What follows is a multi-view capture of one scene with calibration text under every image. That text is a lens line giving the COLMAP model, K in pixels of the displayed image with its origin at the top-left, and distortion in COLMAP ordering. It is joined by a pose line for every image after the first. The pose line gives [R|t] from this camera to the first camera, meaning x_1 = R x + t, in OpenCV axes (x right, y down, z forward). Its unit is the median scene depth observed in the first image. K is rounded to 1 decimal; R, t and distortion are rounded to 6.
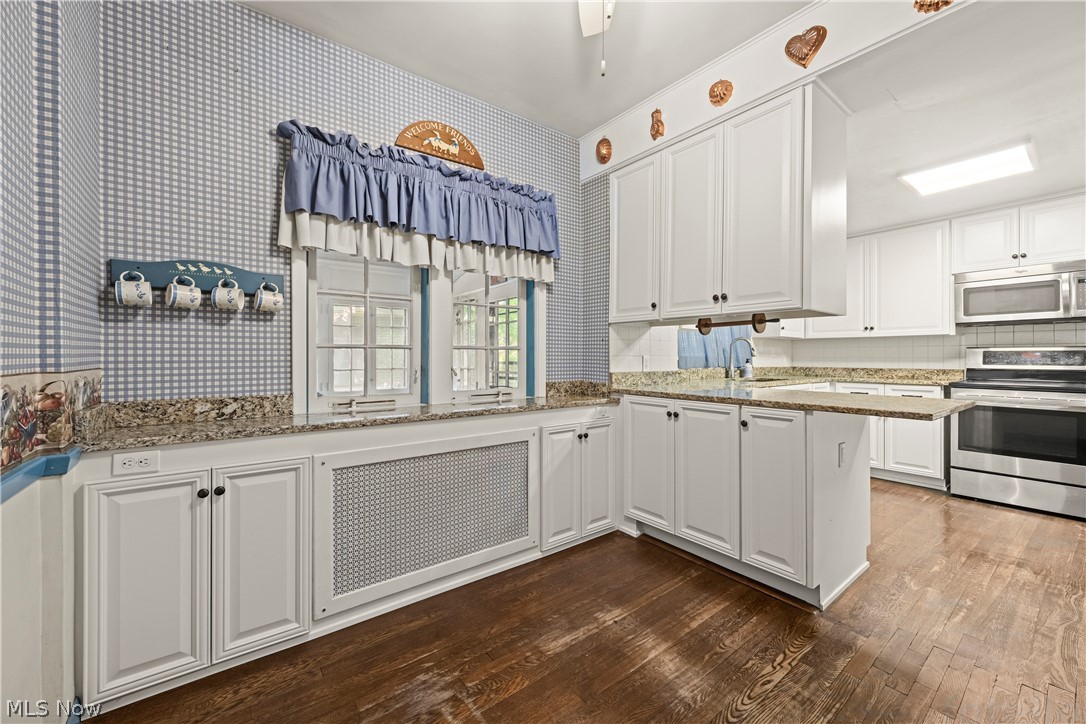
lens RADIAL K [[429.0, 0, 545.0], [0, 429.0, 358.4], [0, 0, 1]] dist [0.003929, 0.000178]
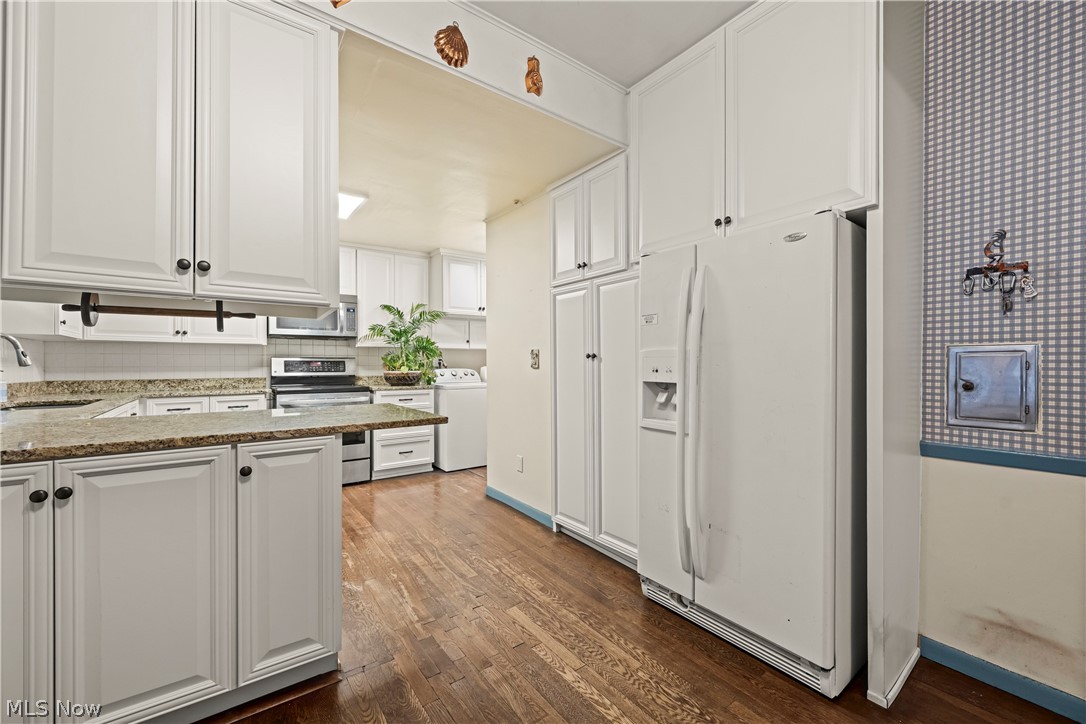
lens RADIAL K [[429.0, 0, 545.0], [0, 429.0, 365.4], [0, 0, 1]] dist [0.003929, 0.000178]
pose [[0.031197, -0.002561, 0.999510, -0.143852], [0.005007, 0.999985, 0.002406, -0.005750], [-0.999501, 0.004929, 0.031210, 0.456463]]
